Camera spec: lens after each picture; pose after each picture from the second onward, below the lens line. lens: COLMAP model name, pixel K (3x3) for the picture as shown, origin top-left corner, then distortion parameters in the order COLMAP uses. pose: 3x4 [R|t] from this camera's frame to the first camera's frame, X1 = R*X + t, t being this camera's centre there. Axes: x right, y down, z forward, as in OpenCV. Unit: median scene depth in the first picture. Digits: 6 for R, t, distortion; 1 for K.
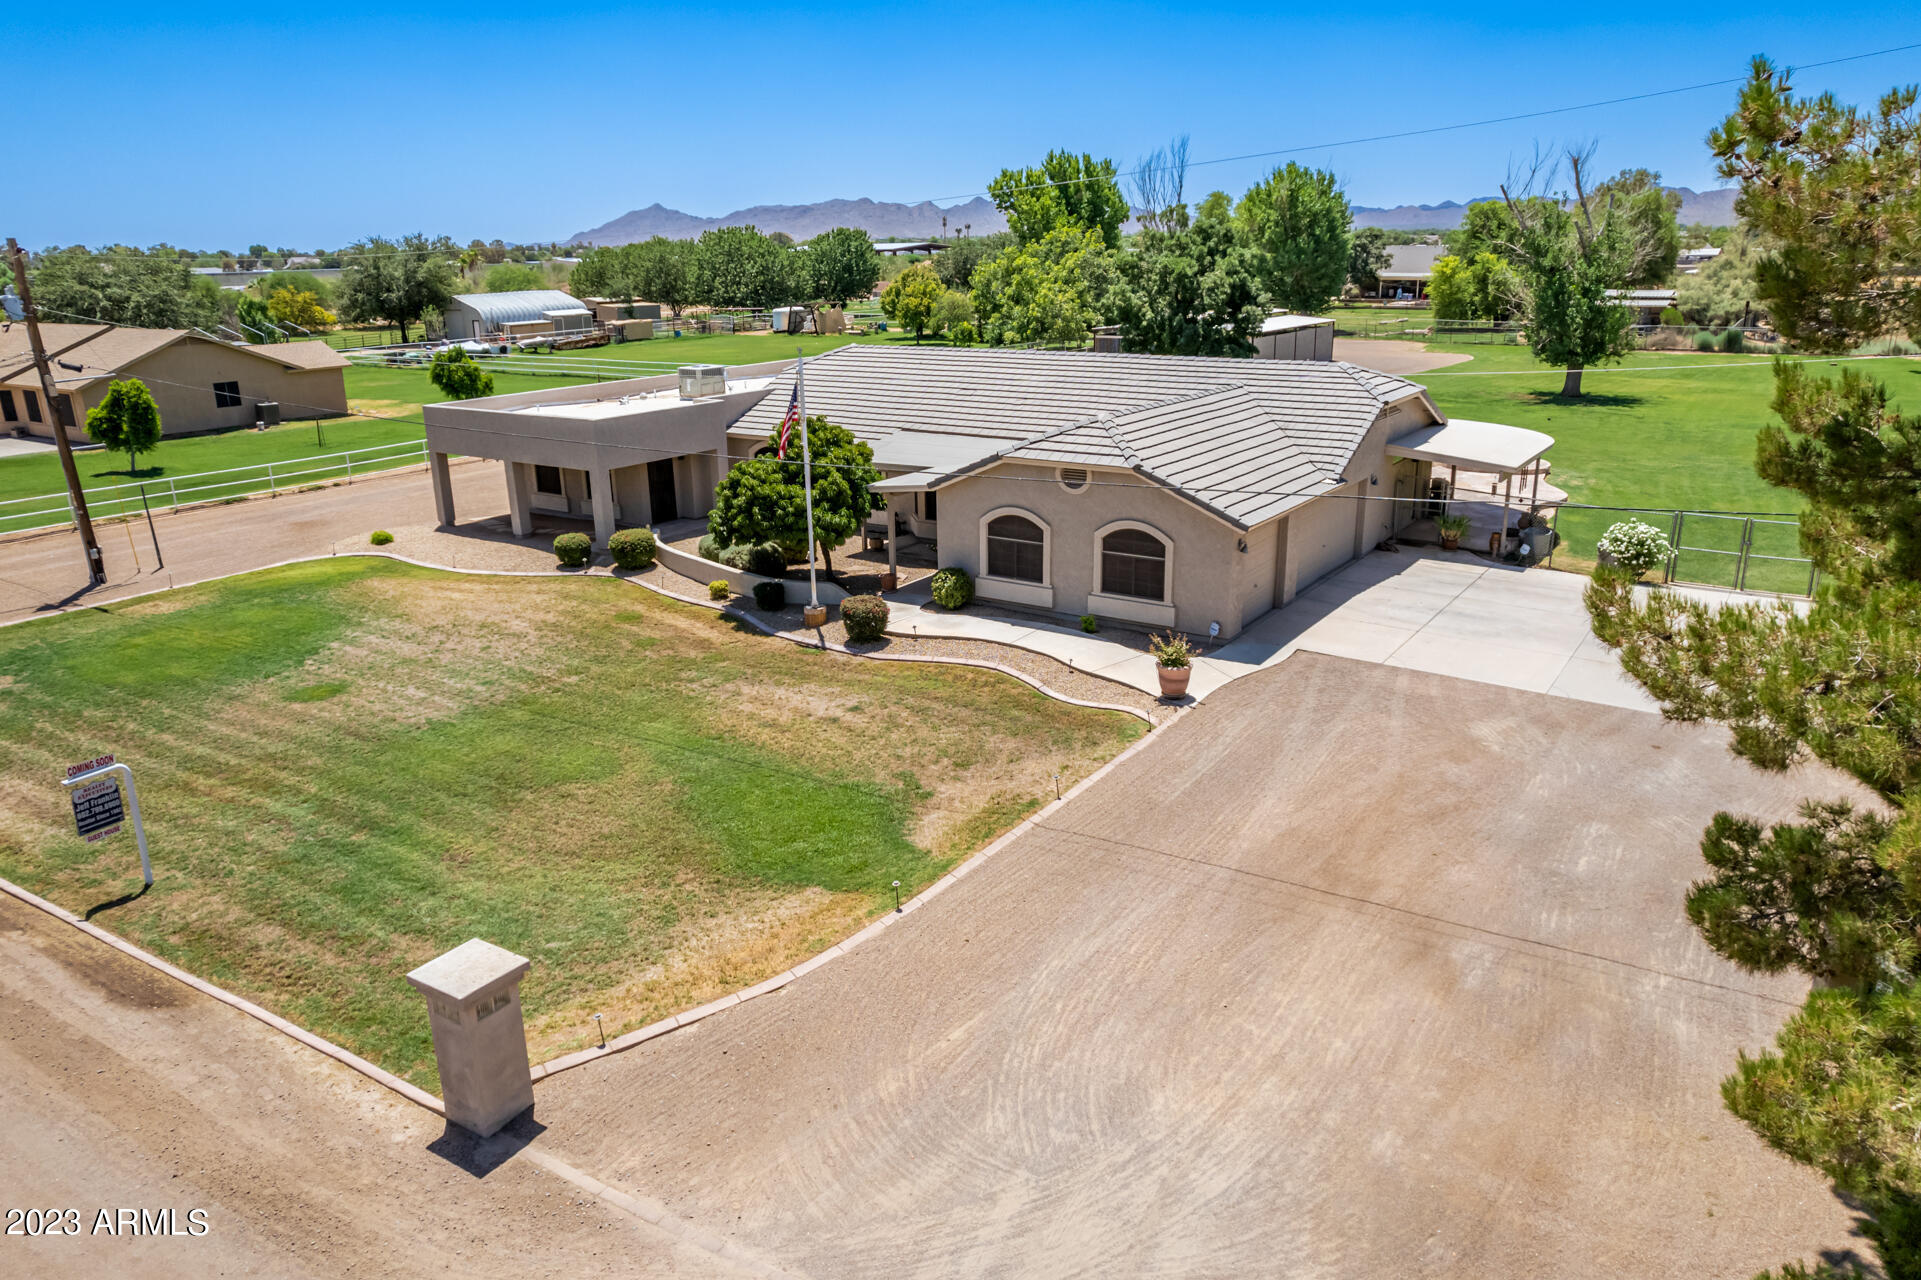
lens RADIAL K [[1243.1, 0, 960.5], [0, 1243.1, 640.0], [0, 0, 1]] dist [-0.063096, 0.051774]
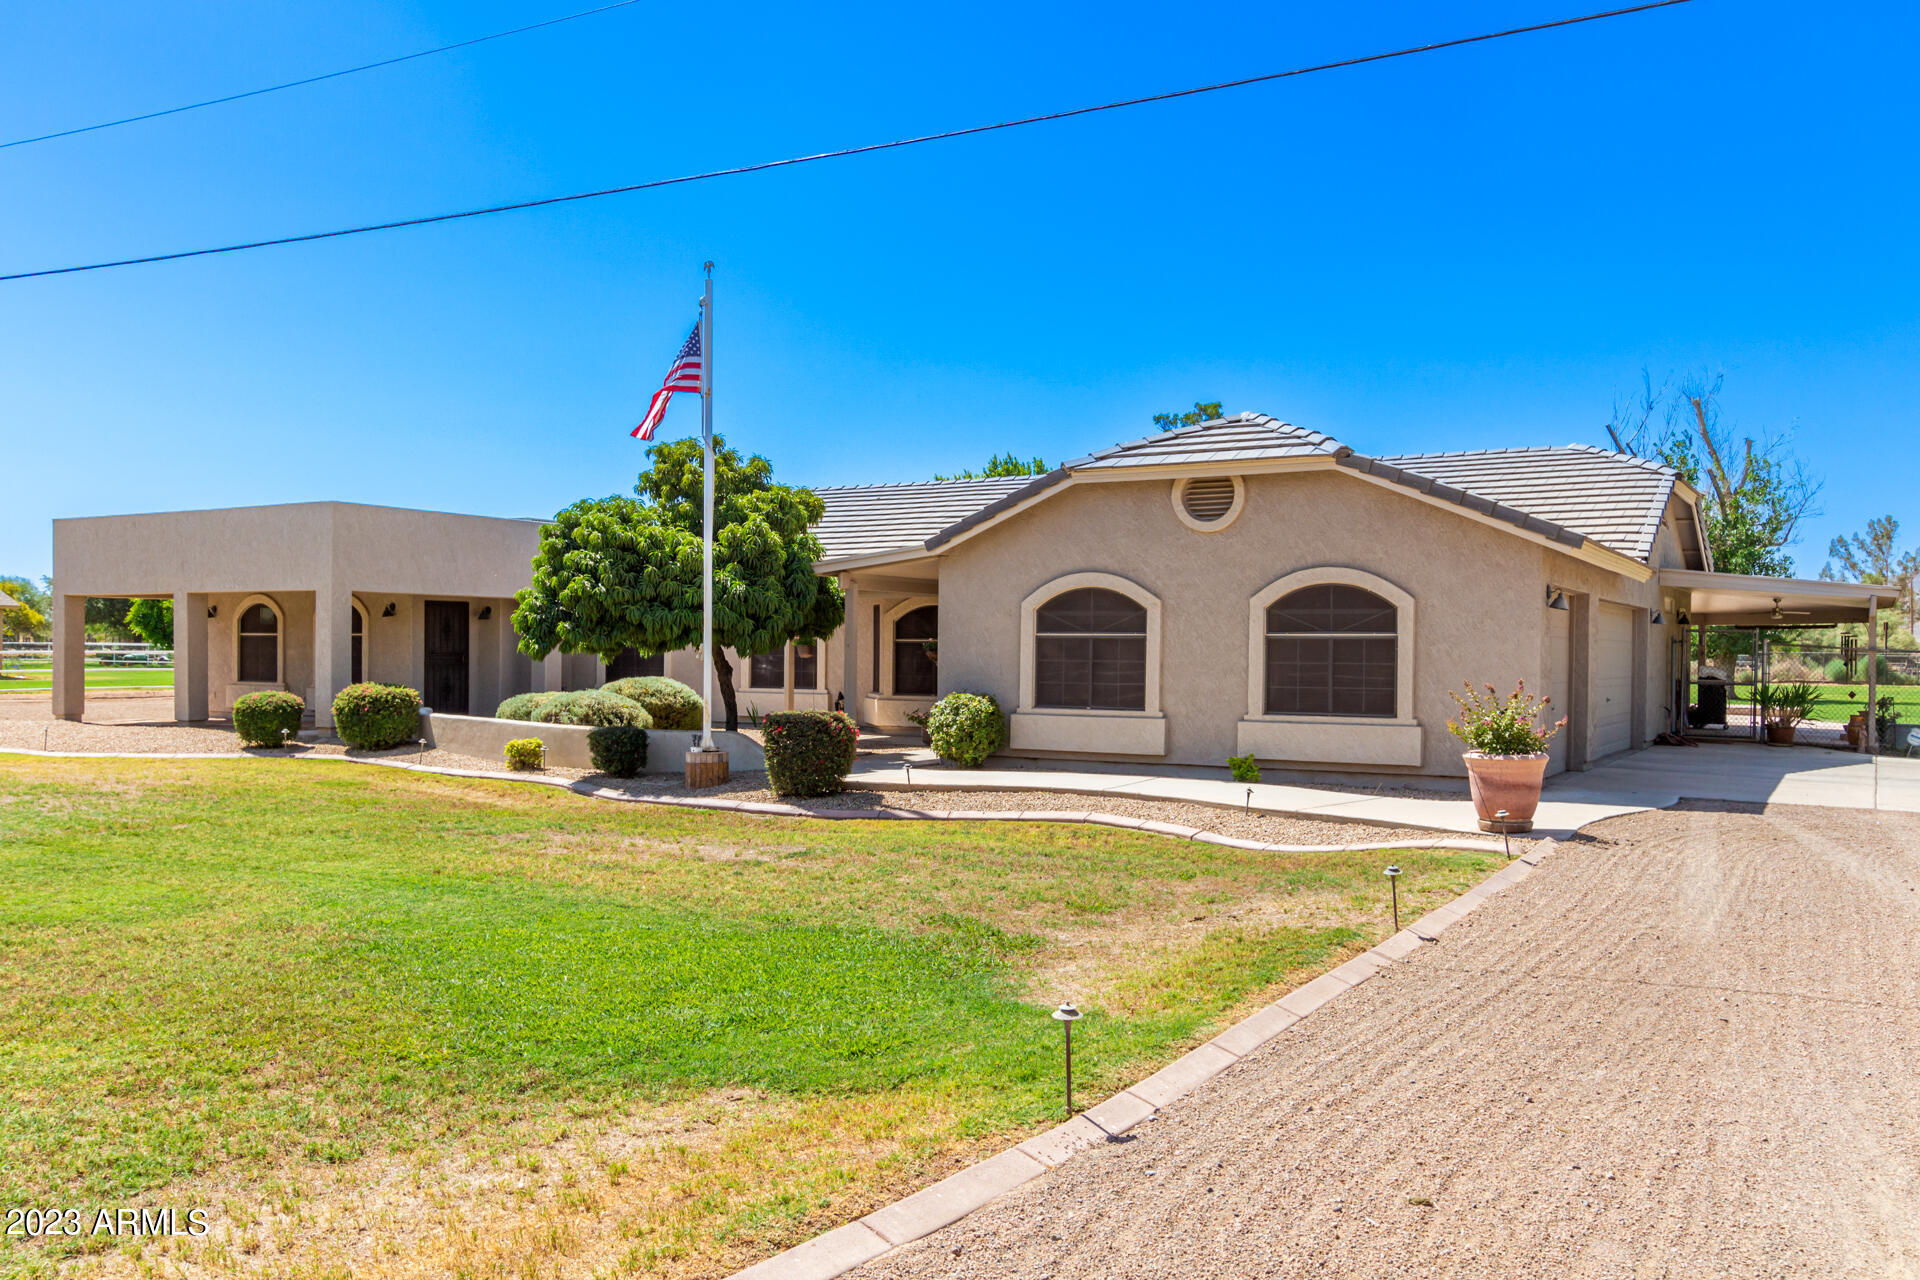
lens RADIAL K [[1518.2, 0, 957.2], [0, 1518.2, 662.8], [0, 0, 1]] dist [-0.001419, -0.001039]
pose [[0.997771, 0.023588, 0.062416, -0.054270], [-0.004472, 0.956964, -0.290171, 0.122679], [-0.066574, 0.289245, 0.954937, 0.378697]]
